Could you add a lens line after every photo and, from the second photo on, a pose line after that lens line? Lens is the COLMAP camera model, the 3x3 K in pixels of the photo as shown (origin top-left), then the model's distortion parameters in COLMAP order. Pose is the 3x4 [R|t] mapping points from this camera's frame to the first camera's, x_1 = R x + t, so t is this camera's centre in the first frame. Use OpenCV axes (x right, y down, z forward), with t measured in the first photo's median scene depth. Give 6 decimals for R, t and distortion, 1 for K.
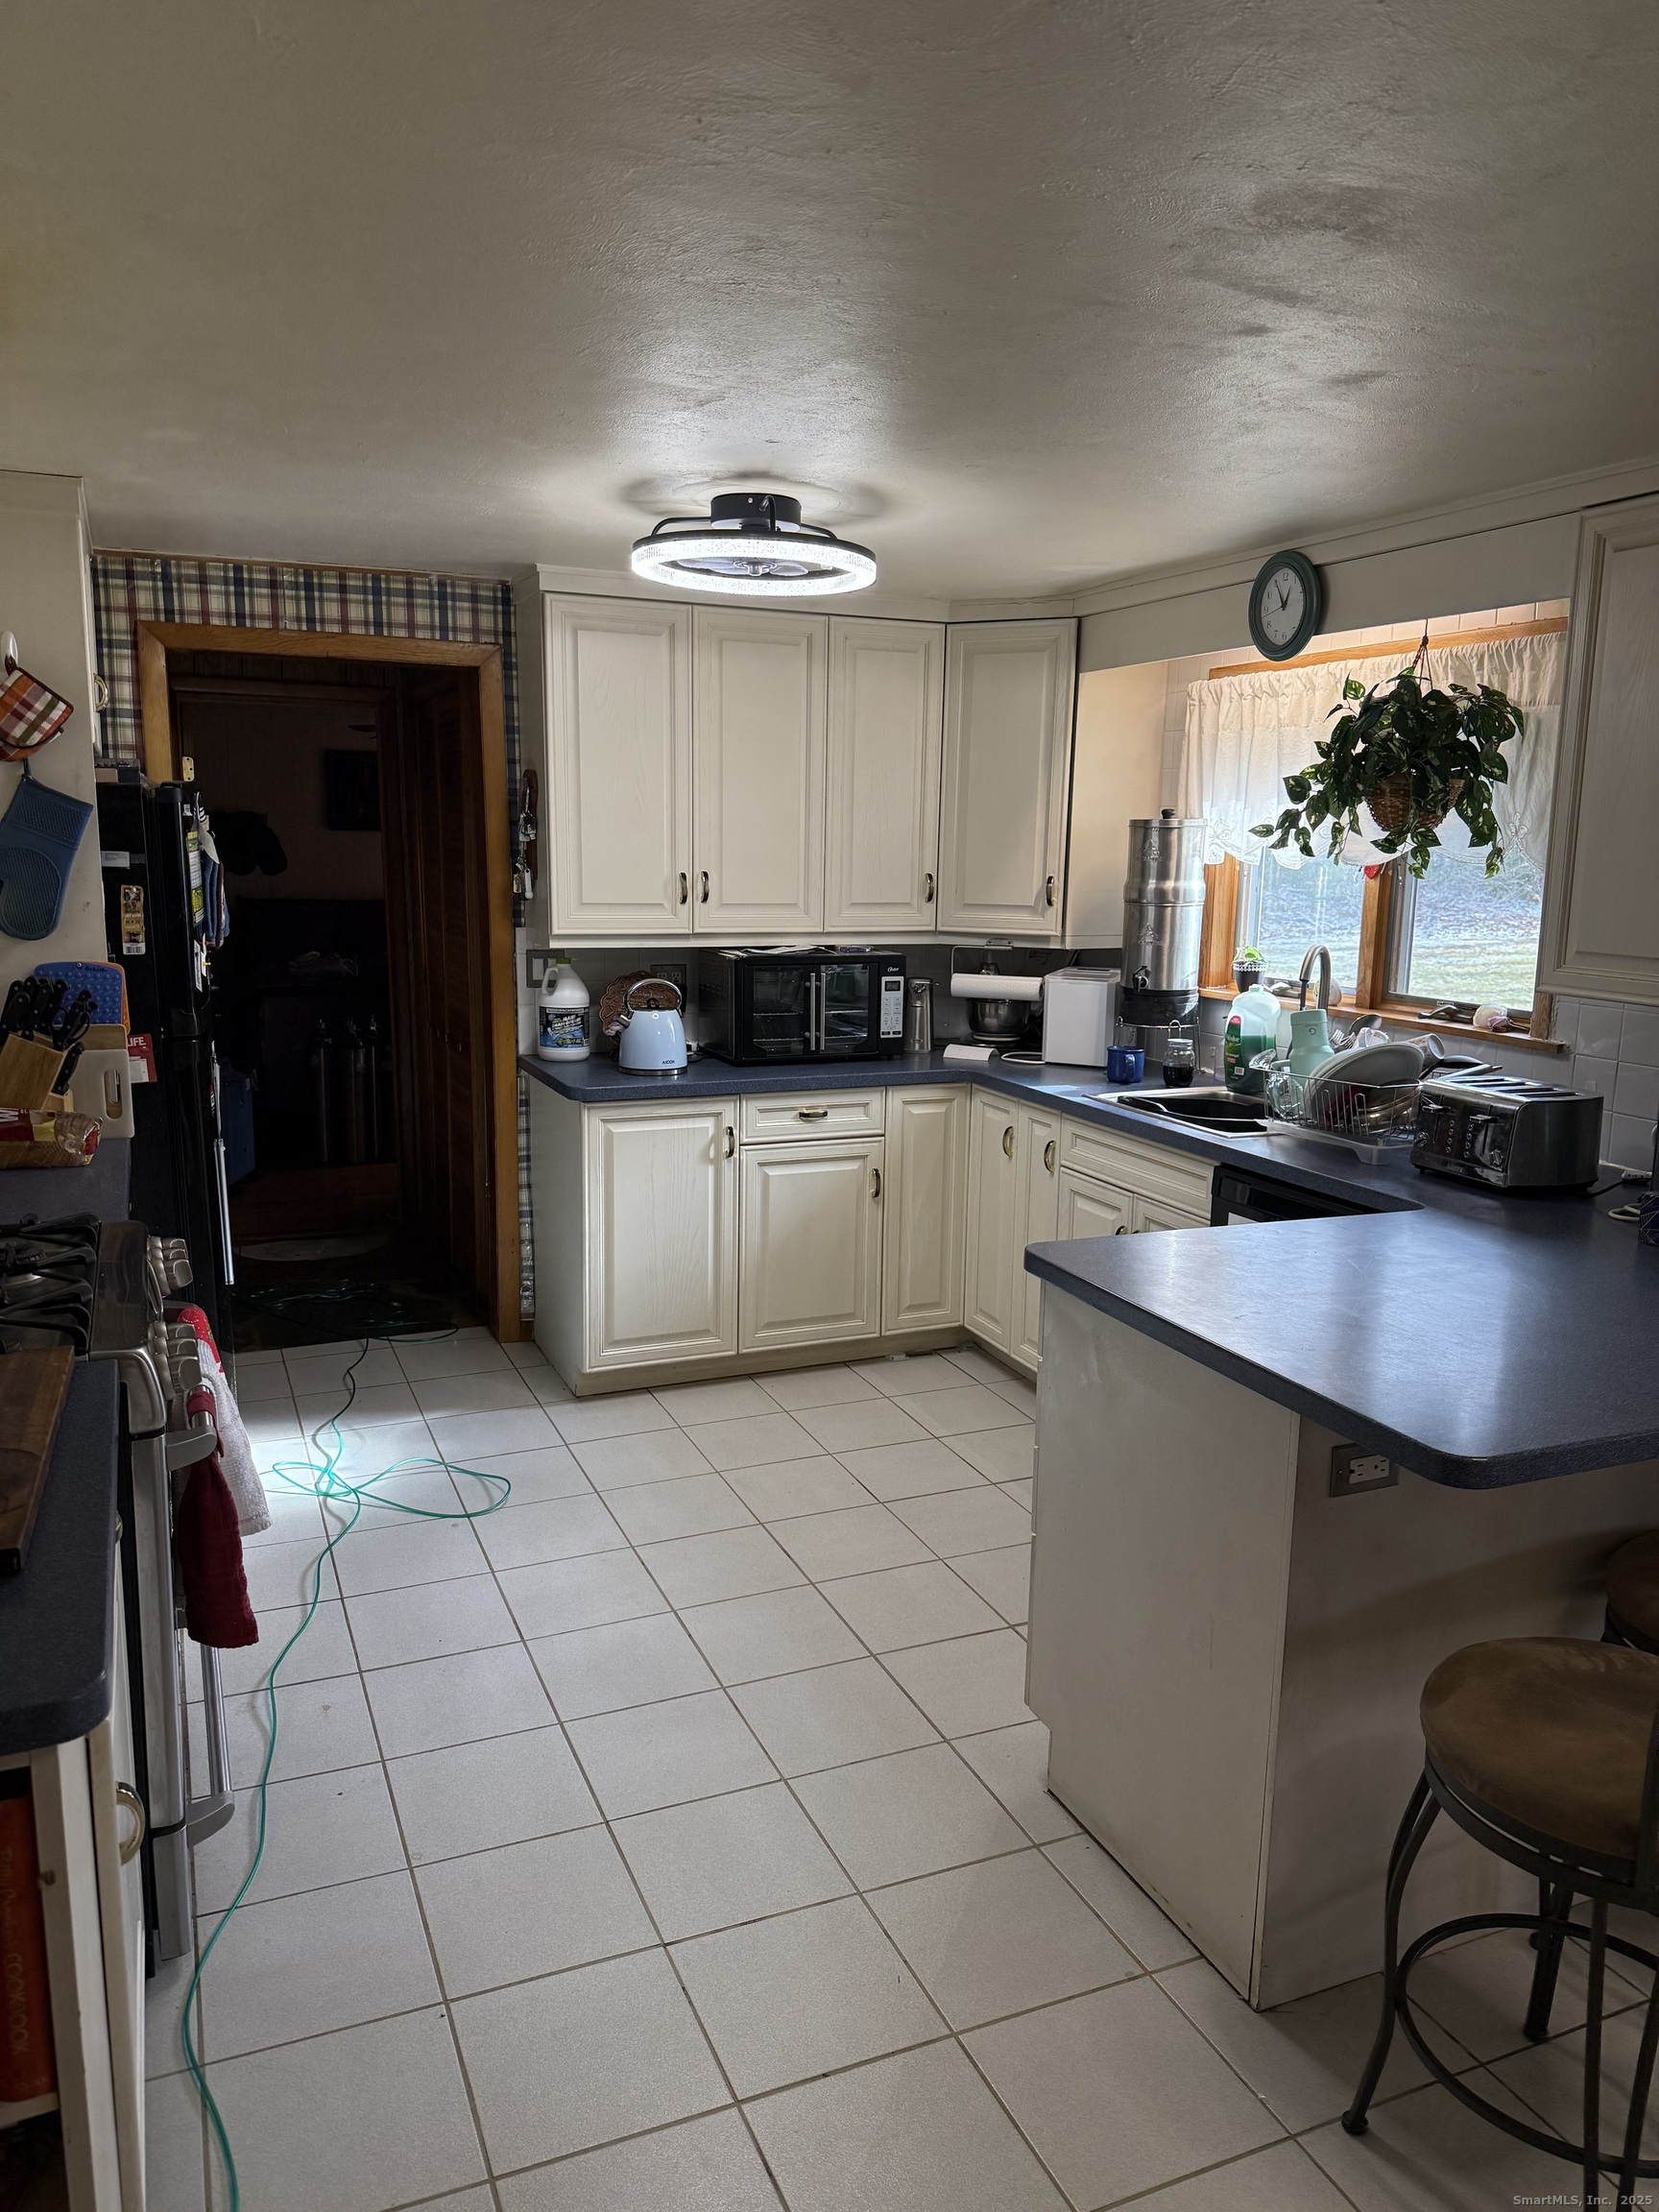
lens RADIAL K [[1588.6, 0, 813.1], [0, 1588.6, 1123.2], [0, 0, 1]] dist [0.198643, -0.394132]
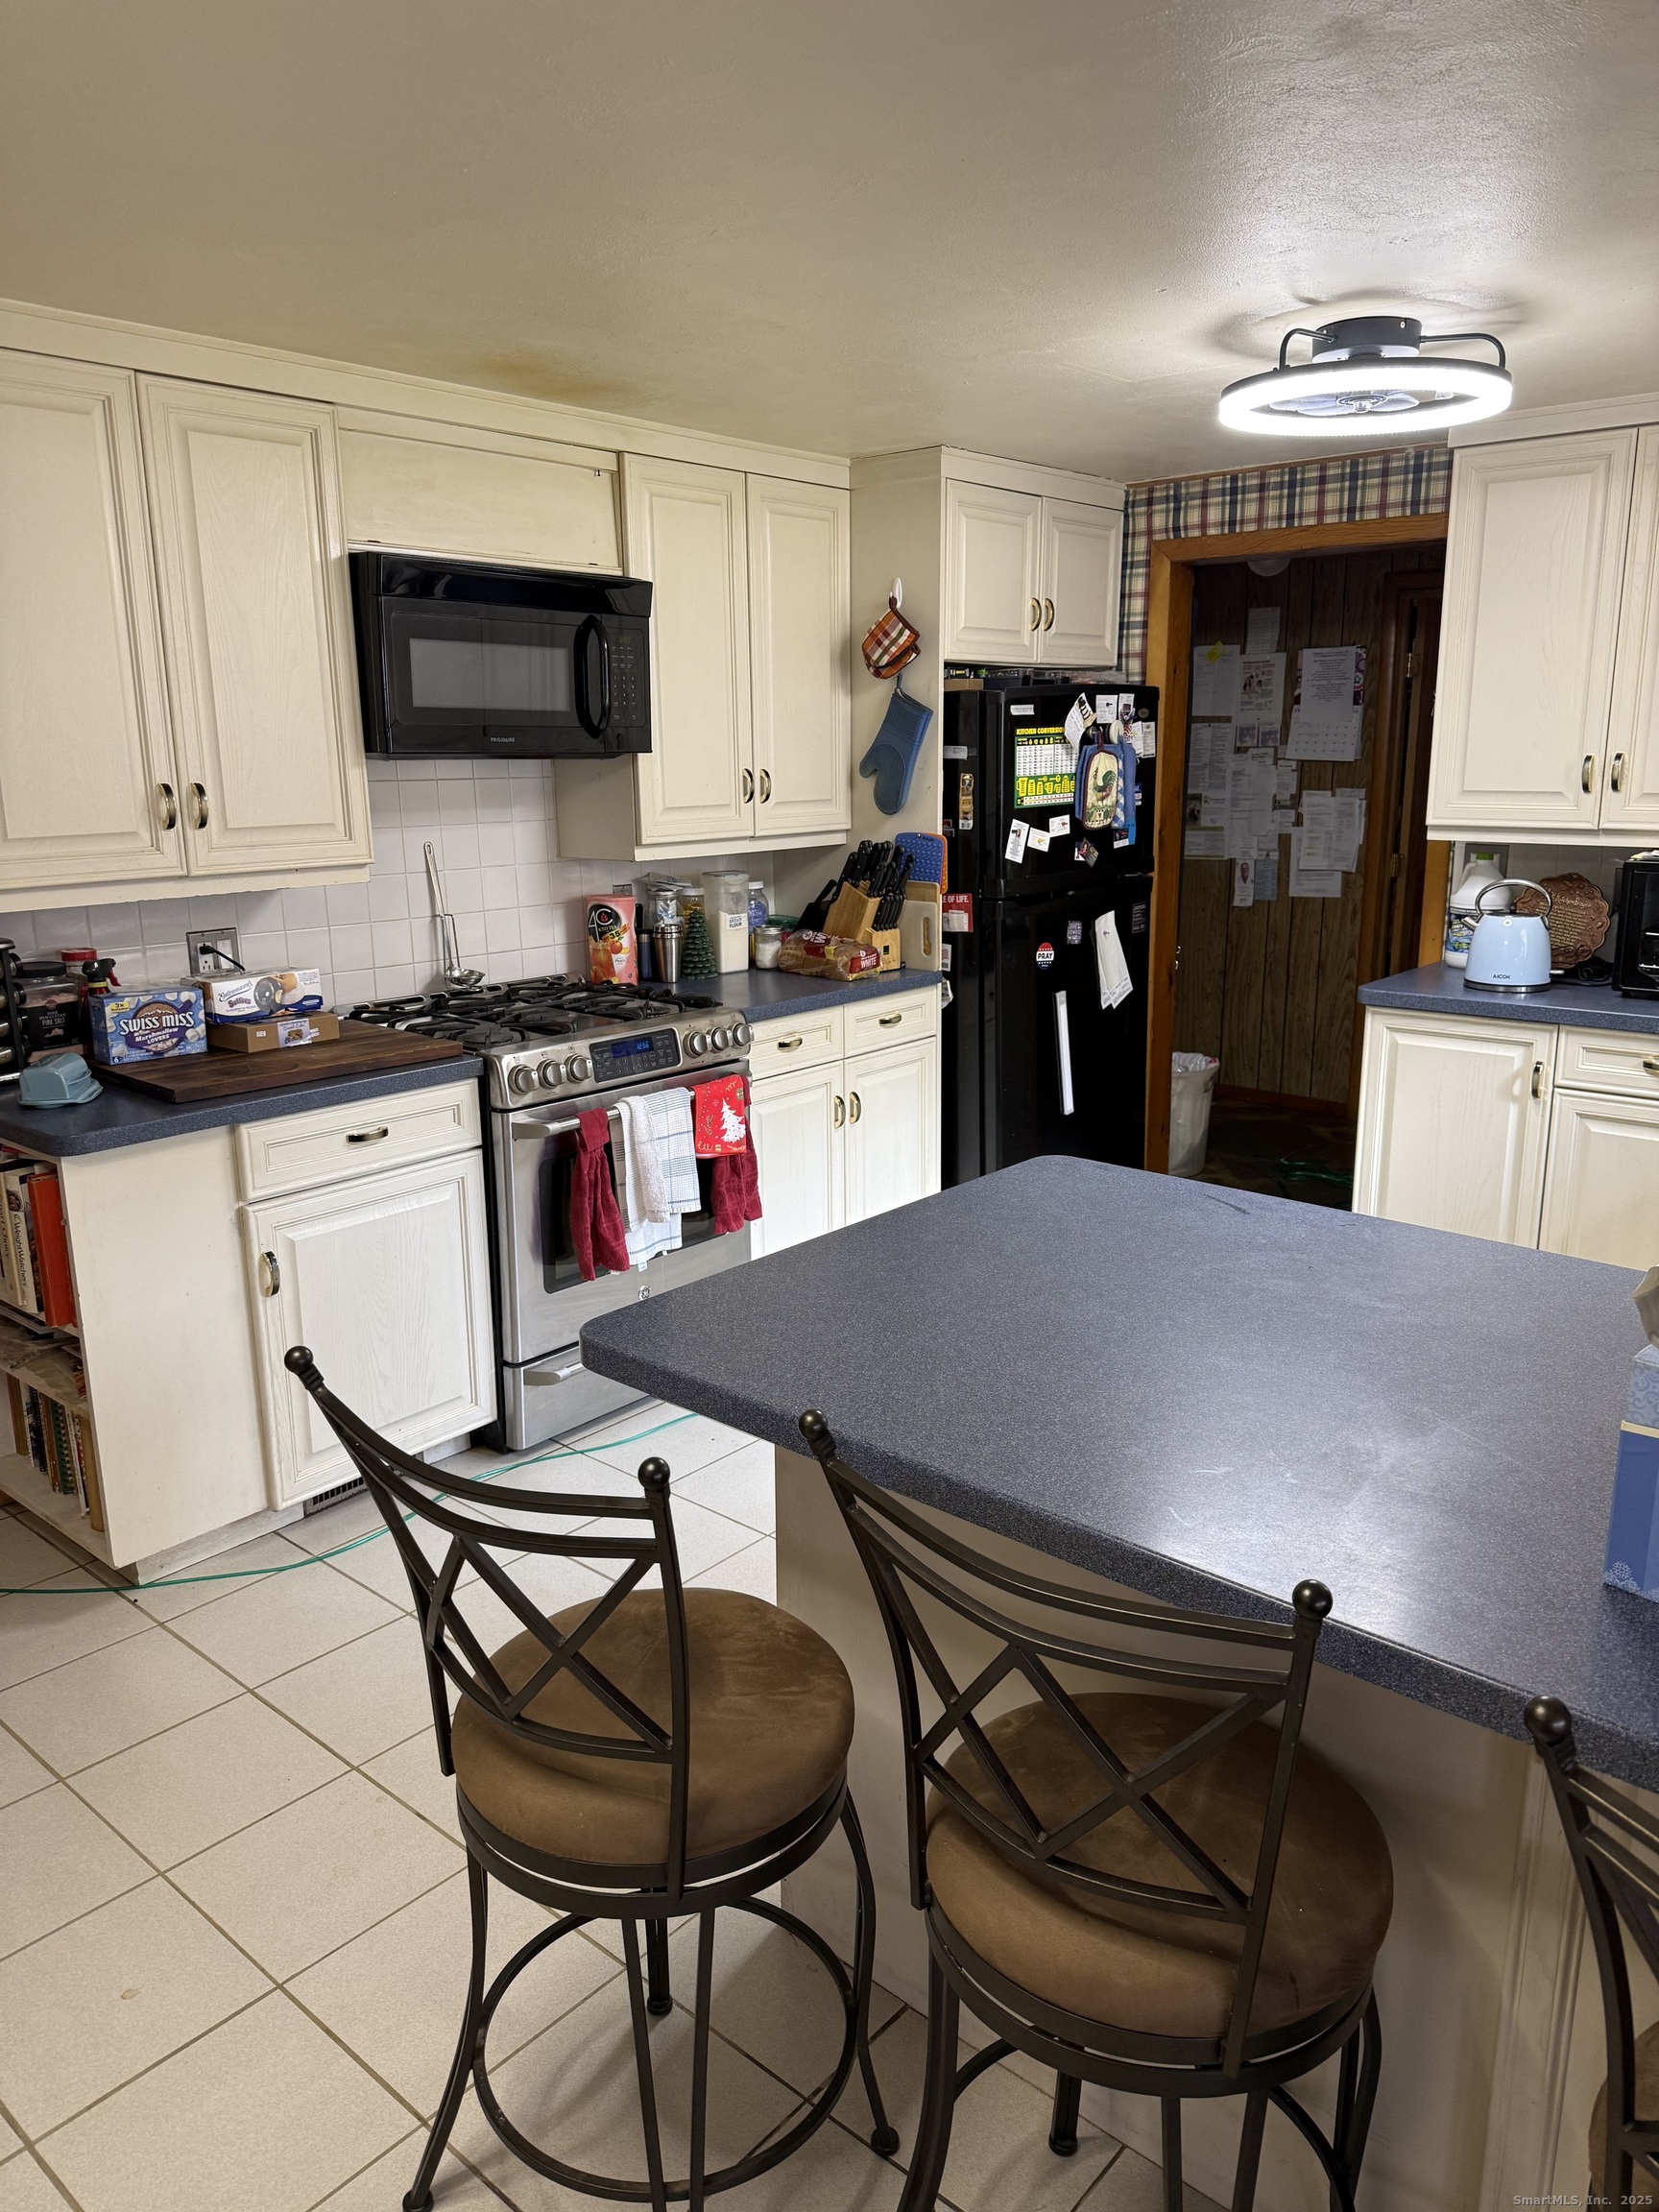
lens RADIAL K [[1588.6, 0, 813.1], [0, 1588.6, 1123.2], [0, 0, 1]] dist [0.198643, -0.394132]
pose [[0.422981, 0.195336, -0.884834, 0.585415], [-0.145688, 0.978445, 0.146358, -0.037912], [0.894350, 0.067004, 0.442321, 0.301703]]
